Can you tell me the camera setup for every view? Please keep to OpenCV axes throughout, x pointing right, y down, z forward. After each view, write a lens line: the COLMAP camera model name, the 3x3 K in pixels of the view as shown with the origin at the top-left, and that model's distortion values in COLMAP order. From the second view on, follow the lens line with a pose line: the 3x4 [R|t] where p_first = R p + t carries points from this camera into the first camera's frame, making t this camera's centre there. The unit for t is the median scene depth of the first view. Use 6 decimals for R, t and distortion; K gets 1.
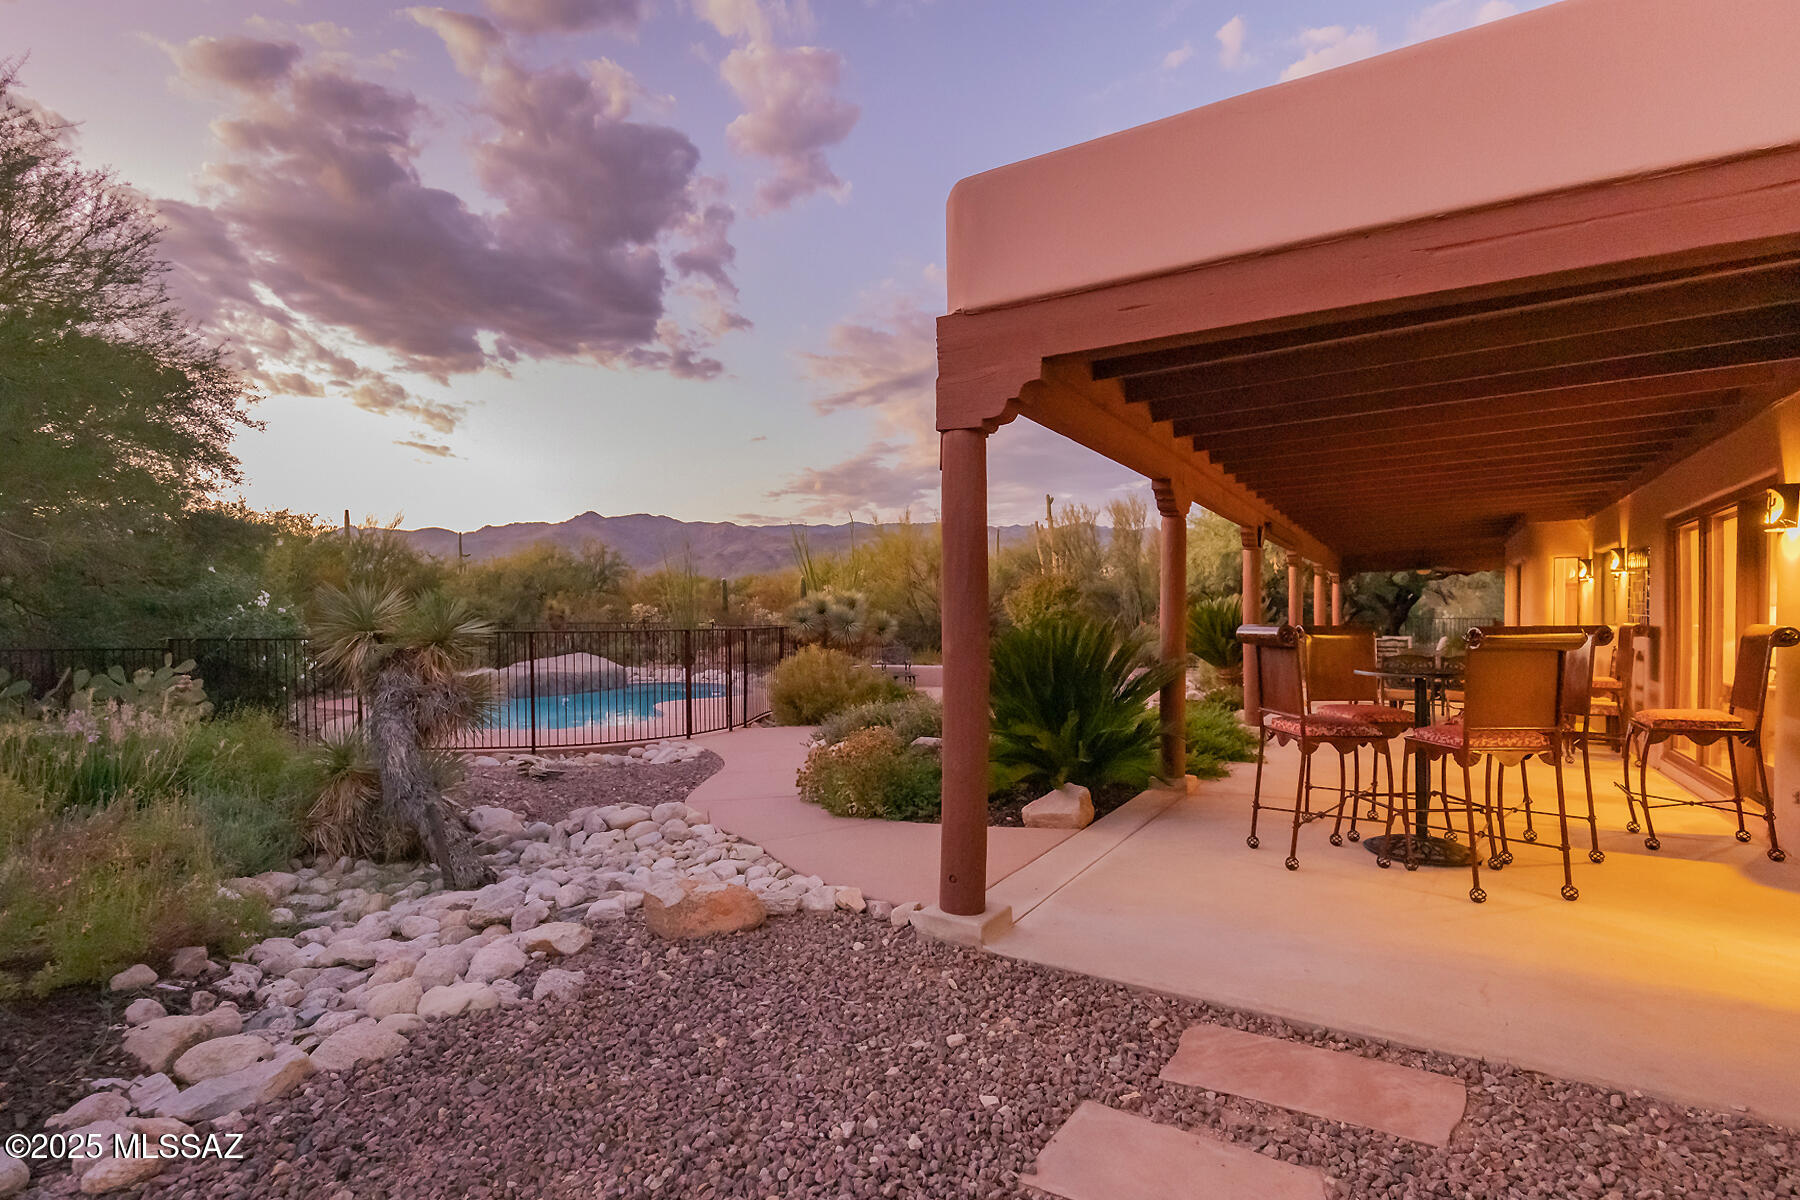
lens RADIAL K [[910.3, 0, 916.1], [0, 910.3, 620.0], [0, 0, 1]] dist [0.013100, -0.001501]
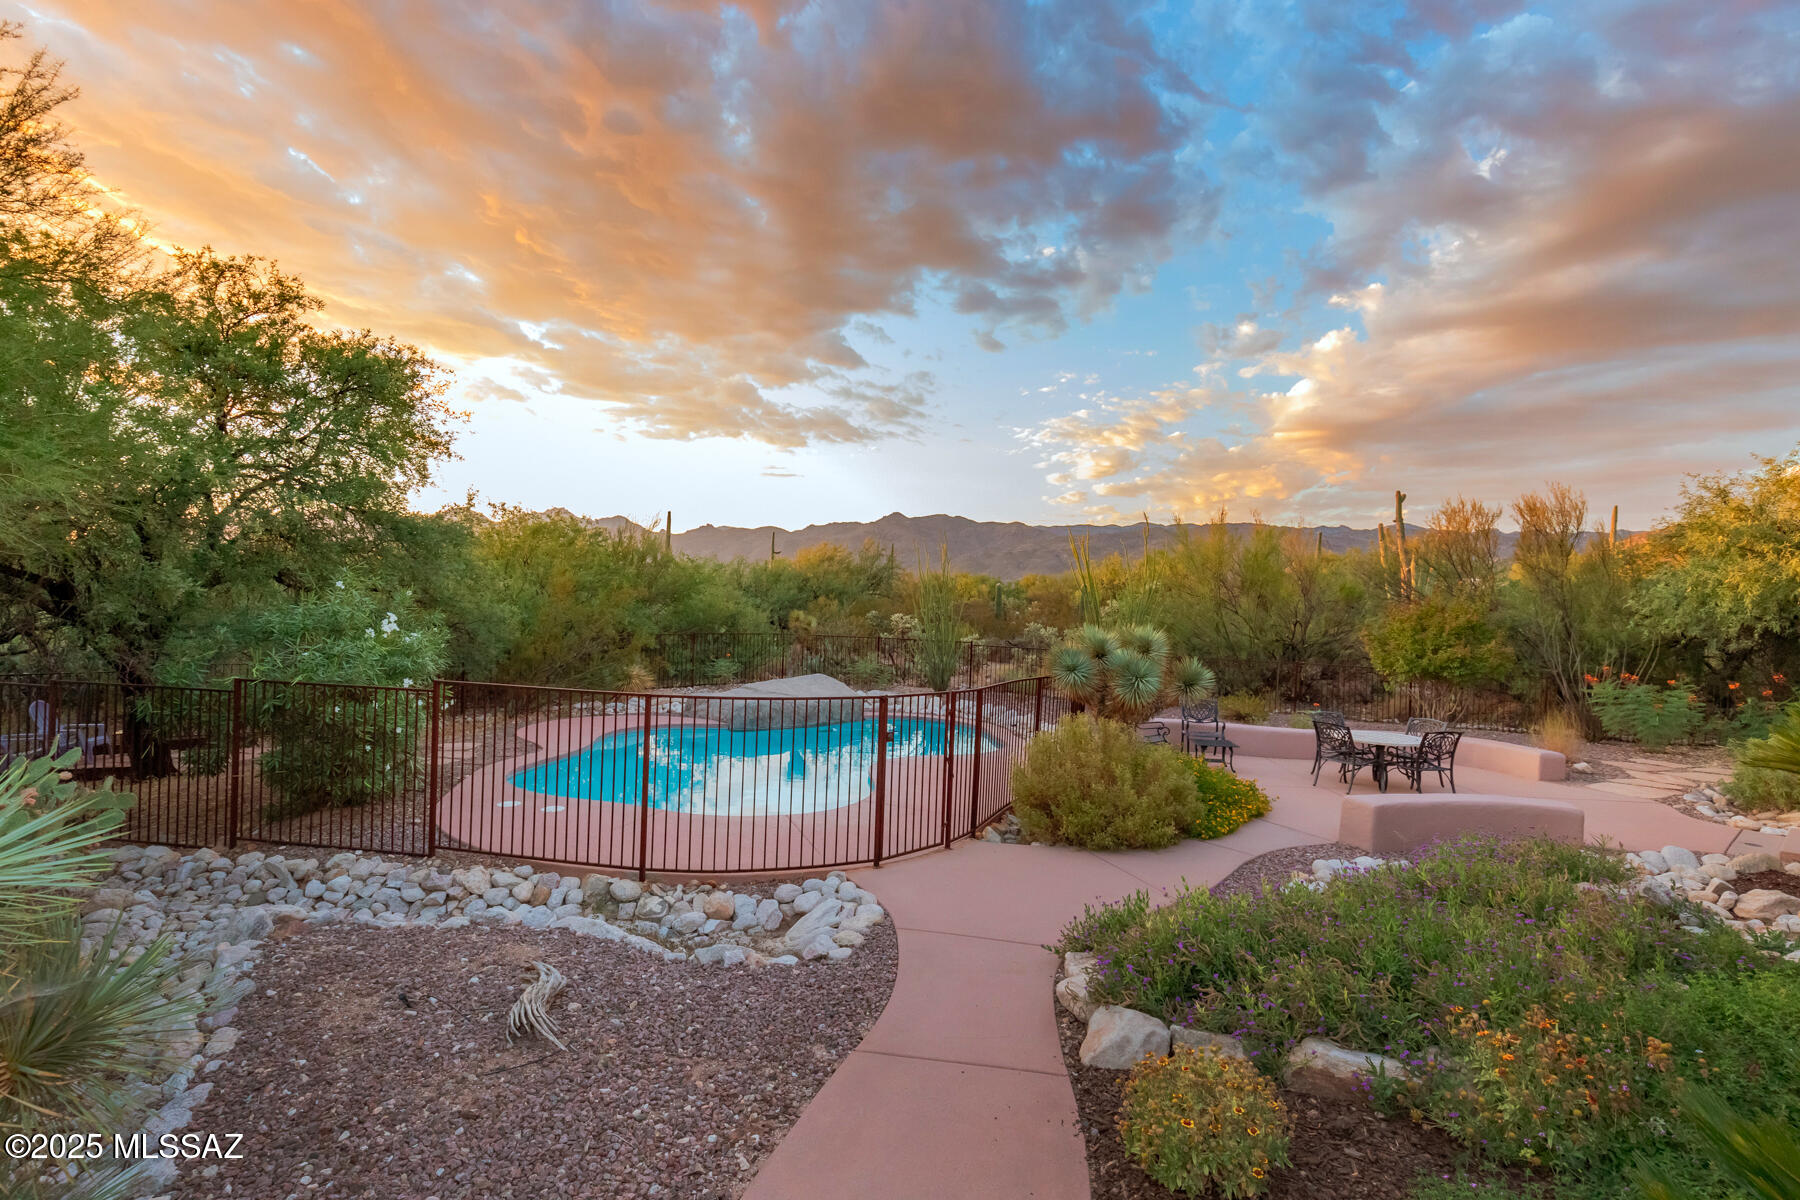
lens RADIAL K [[851.0, 0, 889.9], [0, 851.0, 616.6], [0, 0, 1]] dist [0.008253, -0.001848]
pose [[0.937790, 0.041400, -0.344725, -0.030005], [-0.040145, 0.999136, 0.010779, -0.039088], [0.344873, 0.003731, 0.938642, 0.322489]]
